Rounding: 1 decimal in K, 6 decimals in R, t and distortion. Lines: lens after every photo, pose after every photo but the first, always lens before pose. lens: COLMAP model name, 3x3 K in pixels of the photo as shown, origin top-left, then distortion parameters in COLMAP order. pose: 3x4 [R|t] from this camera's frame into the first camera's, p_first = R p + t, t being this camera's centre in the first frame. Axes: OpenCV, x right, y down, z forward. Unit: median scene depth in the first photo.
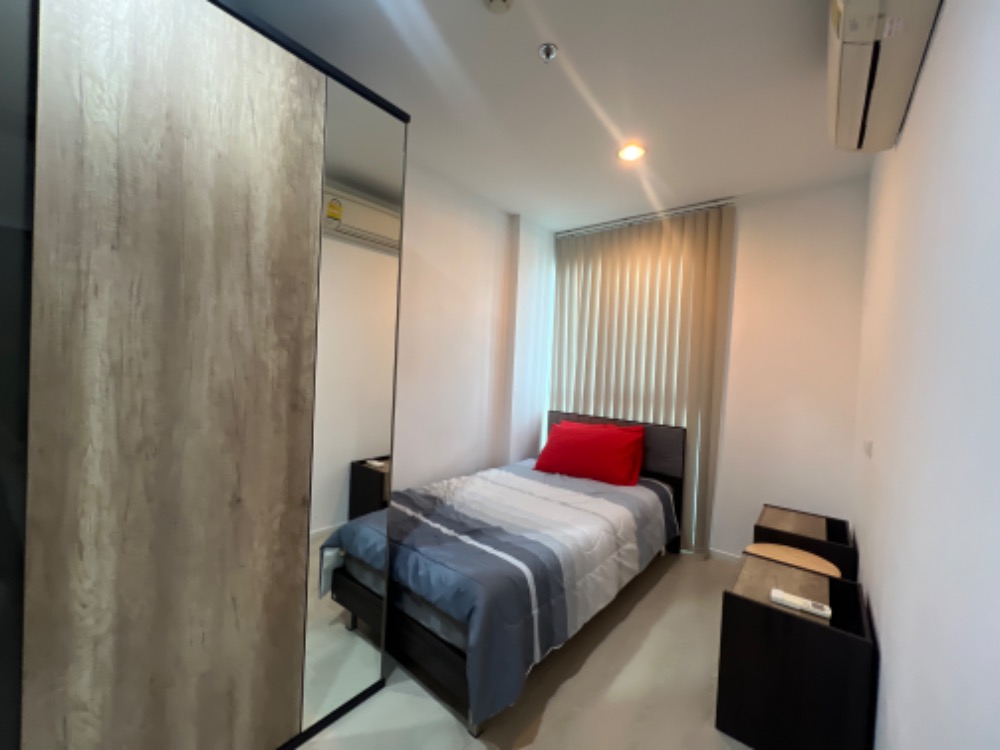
lens RADIAL K [[399.0, 0, 500.0], [0, 399.0, 375.0], [0, 0, 1]] dist [-0.000199, 0.000410]
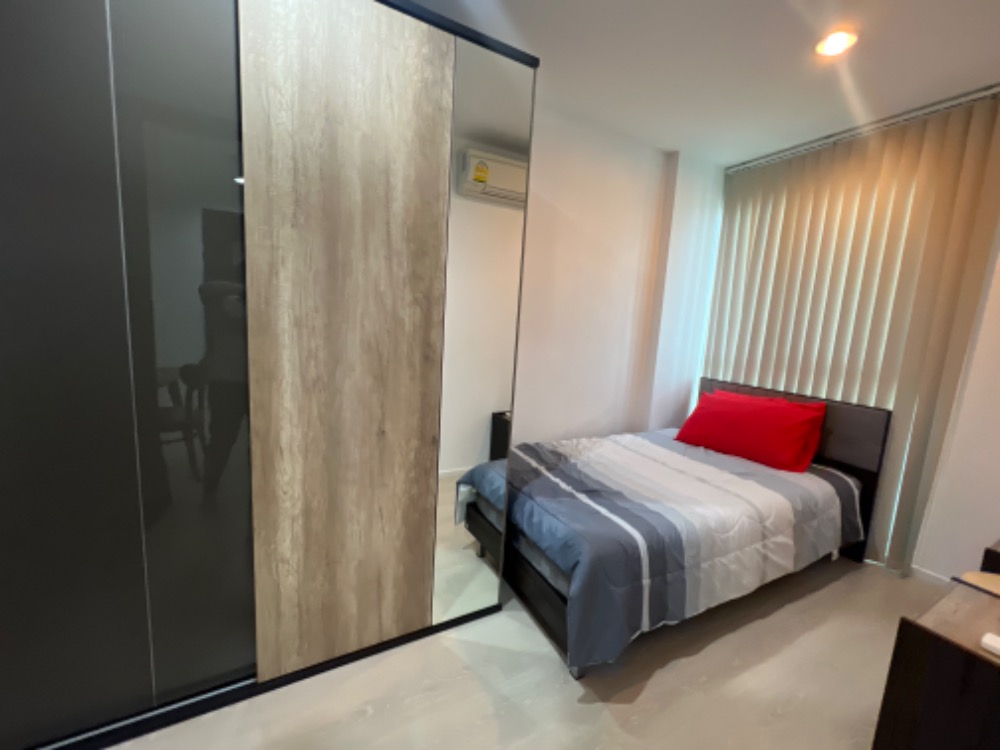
lens RADIAL K [[399.0, 0, 500.0], [0, 399.0, 375.0], [0, 0, 1]] dist [-0.000199, 0.000410]
pose [[0.926918, 0.059699, -0.370485, 0.107758], [-0.022788, 0.994397, 0.103221, 0.005670], [0.374572, -0.087235, 0.923085, 0.023682]]
